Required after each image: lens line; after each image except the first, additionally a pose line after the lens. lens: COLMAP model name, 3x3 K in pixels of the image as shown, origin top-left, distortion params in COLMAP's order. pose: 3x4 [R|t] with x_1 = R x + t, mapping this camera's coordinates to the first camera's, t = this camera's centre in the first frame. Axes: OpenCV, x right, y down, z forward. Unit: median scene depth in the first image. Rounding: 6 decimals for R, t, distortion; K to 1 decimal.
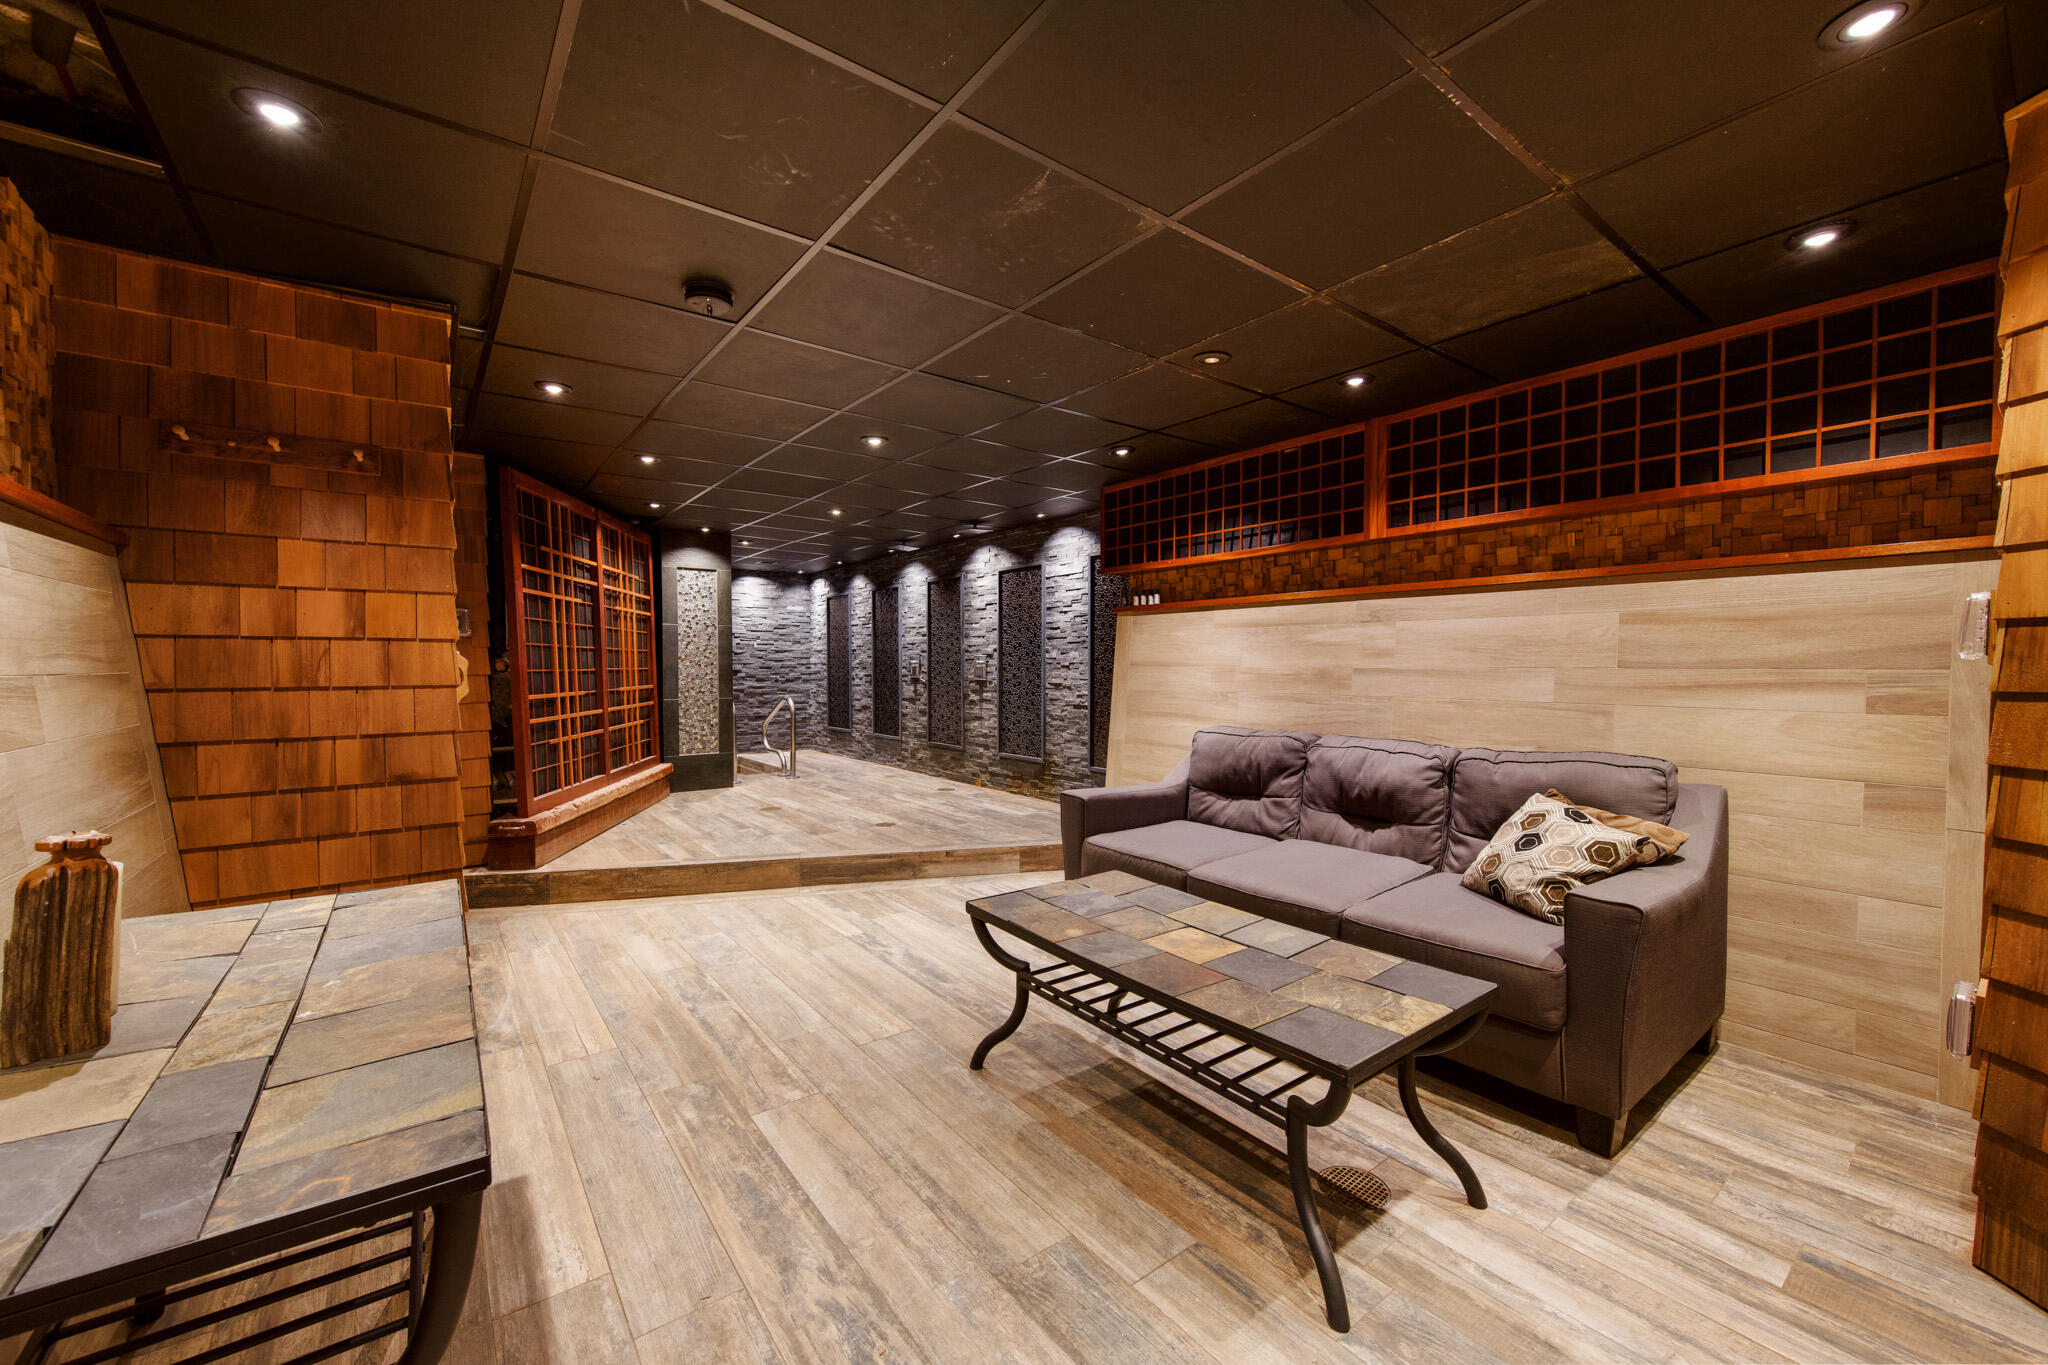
lens RADIAL K [[825.4, 0, 1029.0], [0, 825.4, 684.3], [0, 0, 1]] dist [-0.010814, 0.000105]
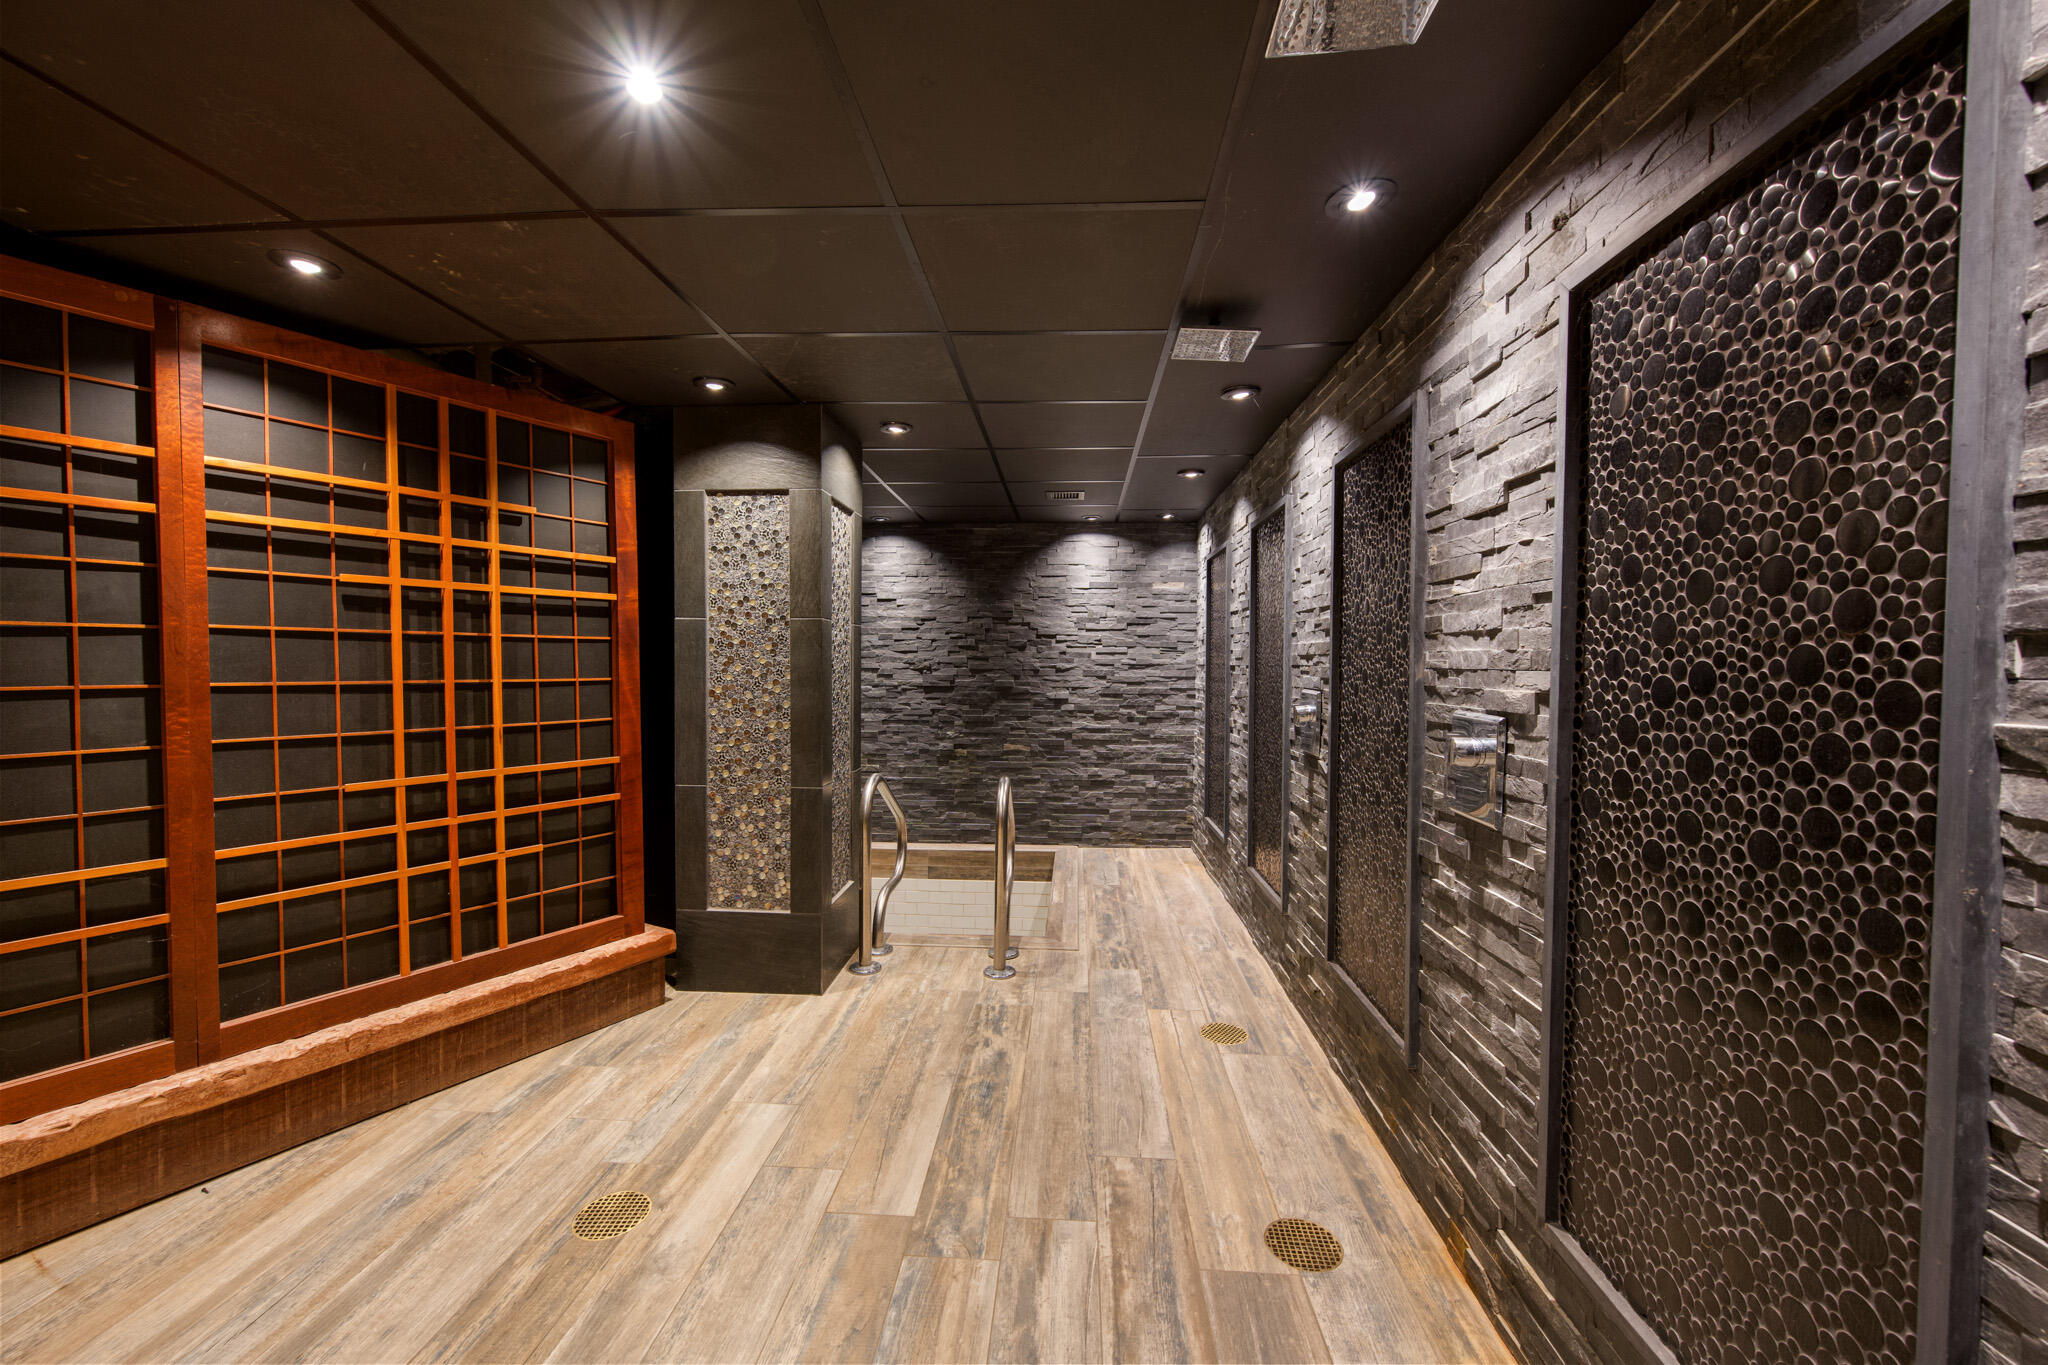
lens RADIAL K [[825.4, 0, 1006.0], [0, 825.4, 683.3], [0, 0, 1]] dist [-0.010814, 0.000105]
pose [[0.752768, 0.021226, -0.657943, -0.007384], [-0.022153, 0.999731, 0.006907, -0.042585], [0.657913, 0.009376, 0.753036, 0.740506]]
